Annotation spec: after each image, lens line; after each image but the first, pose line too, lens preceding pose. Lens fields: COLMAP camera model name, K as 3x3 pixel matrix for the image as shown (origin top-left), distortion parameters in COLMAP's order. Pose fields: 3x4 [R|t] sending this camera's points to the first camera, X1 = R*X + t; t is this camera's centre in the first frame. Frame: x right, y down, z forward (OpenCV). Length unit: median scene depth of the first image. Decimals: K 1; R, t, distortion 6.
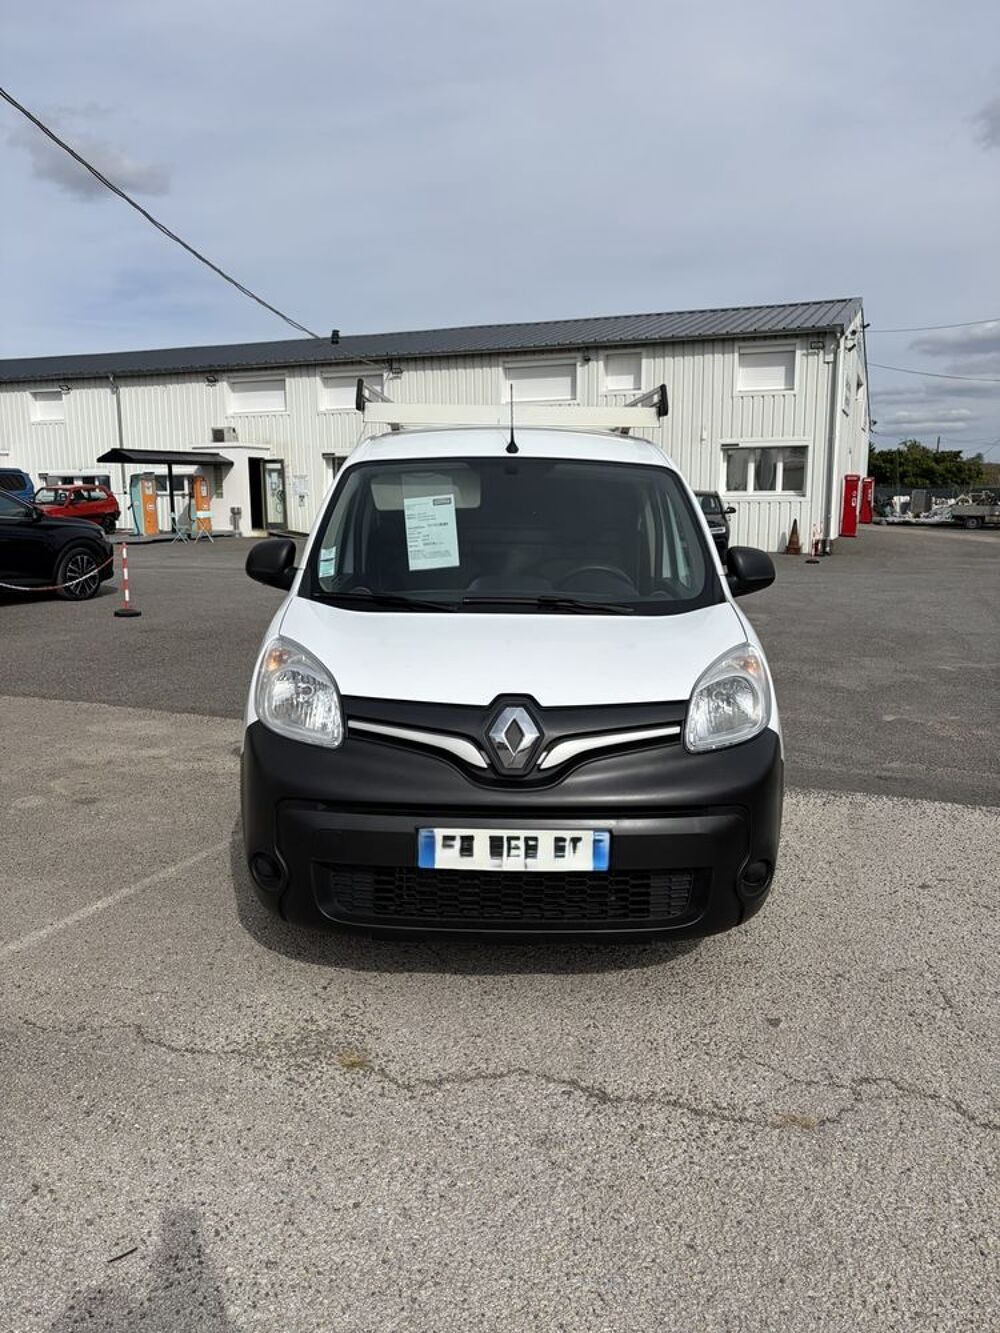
lens RADIAL K [[1008.8, 0, 500.6], [0, 1008.8, 666.6], [0, 0, 1]] dist [0.021637, -0.001811]
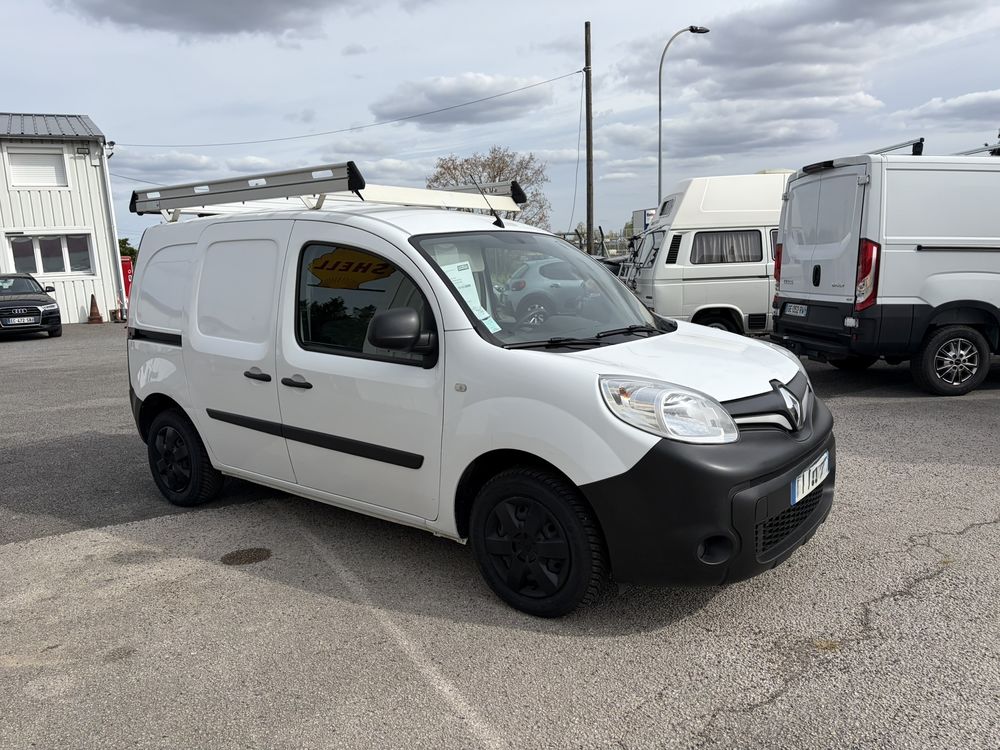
lens RADIAL K [[756.8, 0, 501.4], [0, 756.8, 375.8], [0, 0, 1]] dist [0.021637, -0.001811]
pose [[0.617319, -0.154182, 0.771457, -0.121630], [0.178543, 0.982477, 0.053487, -0.012182], [-0.766185, 0.104719, 0.634030, 0.064504]]
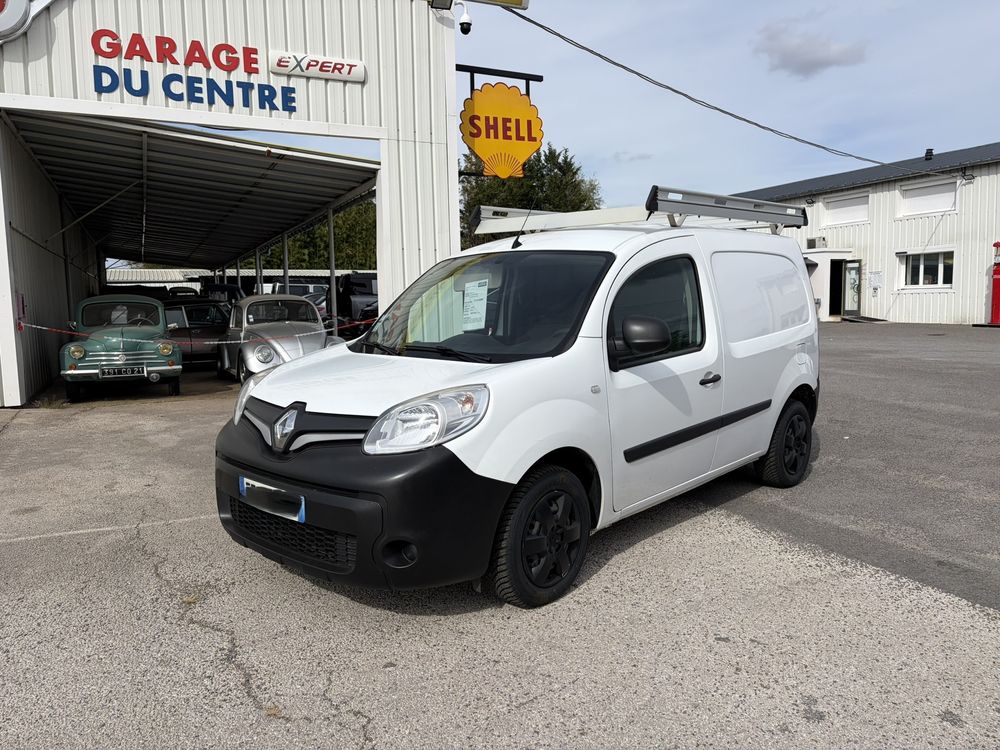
lens RADIAL K [[756.8, 0, 502.2], [0, 756.8, 369.9], [0, 0, 1]] dist [0.021637, -0.001811]
pose [[0.734812, 0.052132, -0.676265, 0.113761], [-0.096612, 0.994920, -0.028279, -0.002124], [0.671355, 0.086114, 0.736116, 0.037055]]
